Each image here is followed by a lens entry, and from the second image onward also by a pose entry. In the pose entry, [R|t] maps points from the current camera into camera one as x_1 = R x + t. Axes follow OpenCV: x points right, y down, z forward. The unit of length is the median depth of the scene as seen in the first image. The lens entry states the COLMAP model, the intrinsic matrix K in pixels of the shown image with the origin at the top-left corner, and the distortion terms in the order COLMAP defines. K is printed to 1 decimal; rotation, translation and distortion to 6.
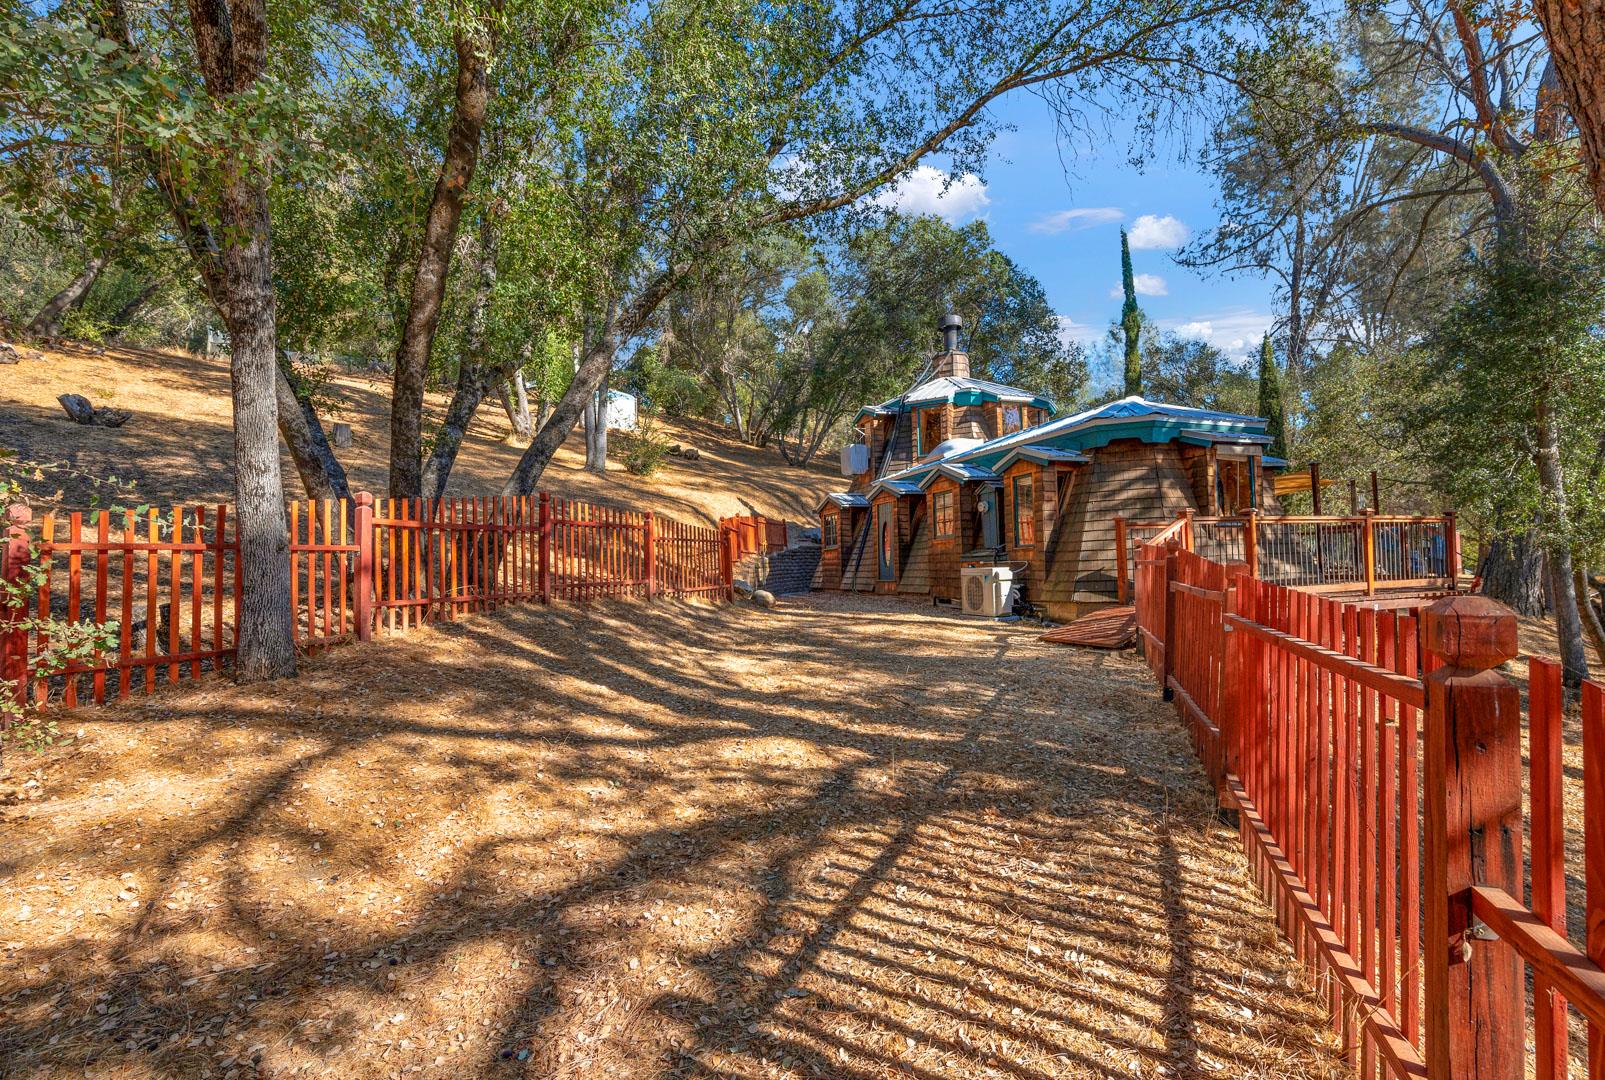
lens RADIAL K [[693.1, 0, 798.2], [0, 693.1, 543.7], [0, 0, 1]] dist [0.001580, -0.000192]
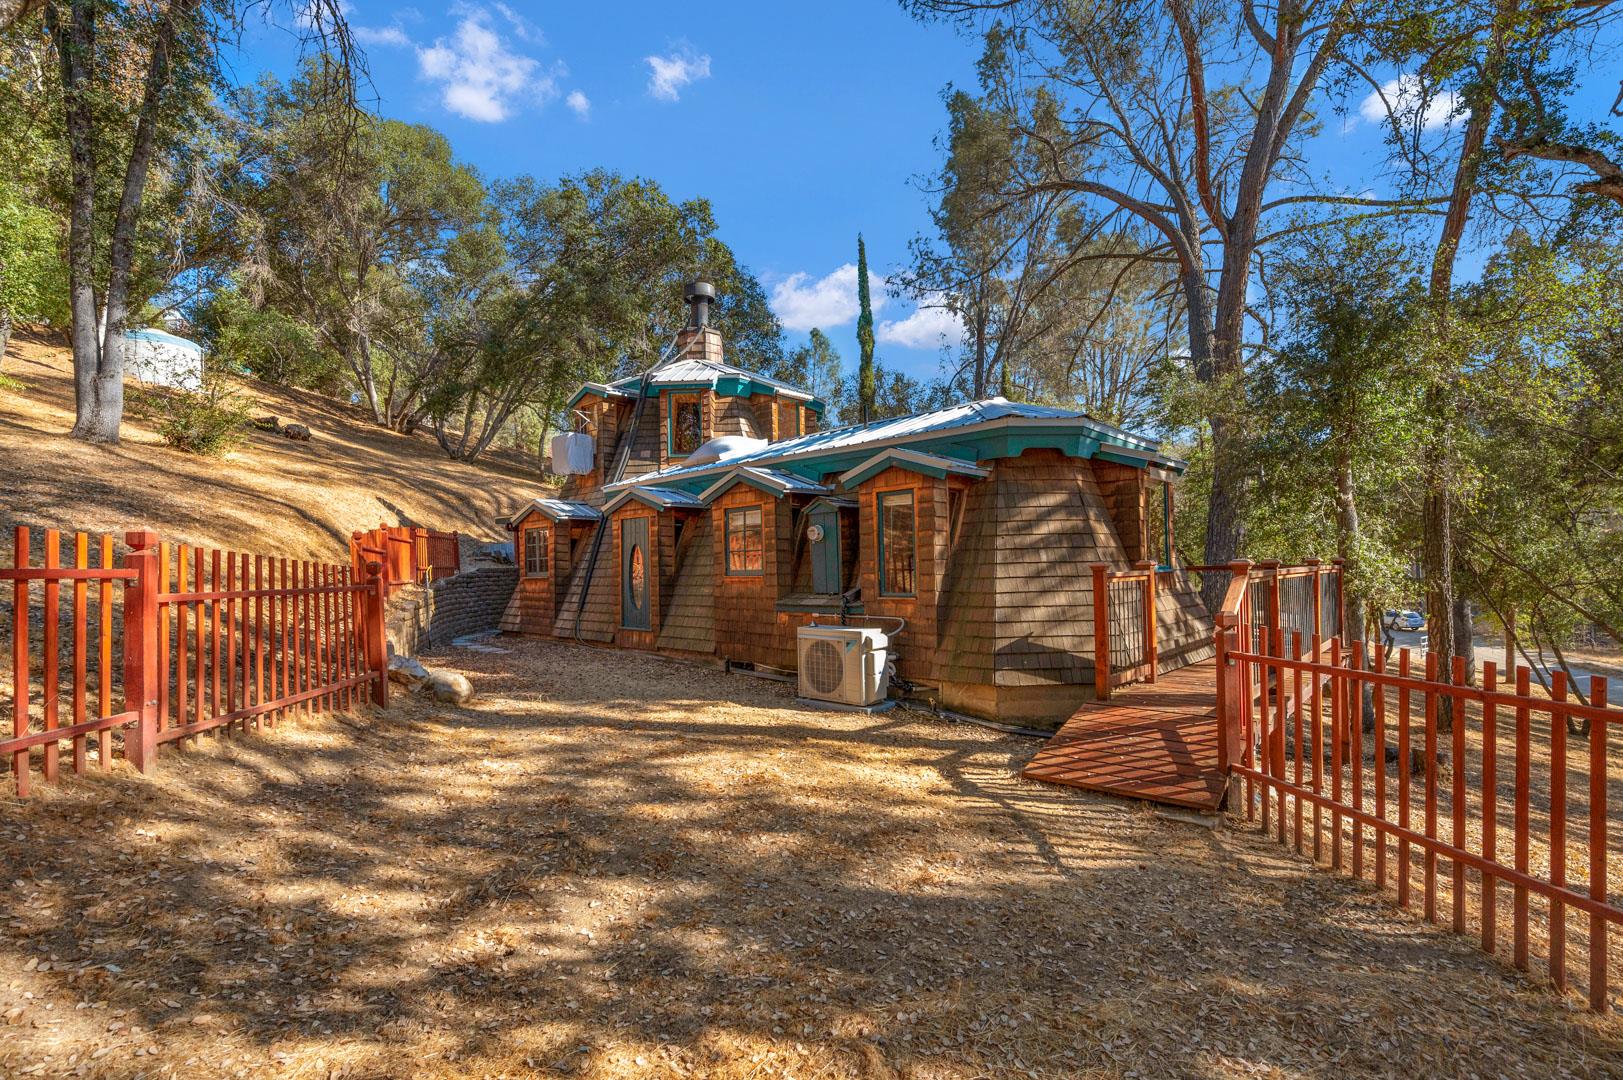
lens RADIAL K [[686.1, 0, 814.7], [0, 686.1, 554.1], [0, 0, 1]] dist [-0.001745, -0.000319]
pose [[0.880343, 0.014691, 0.474109, -0.031571], [-0.015433, 0.999878, -0.002327, -0.017258], [-0.474086, -0.005268, 0.880463, 0.223778]]
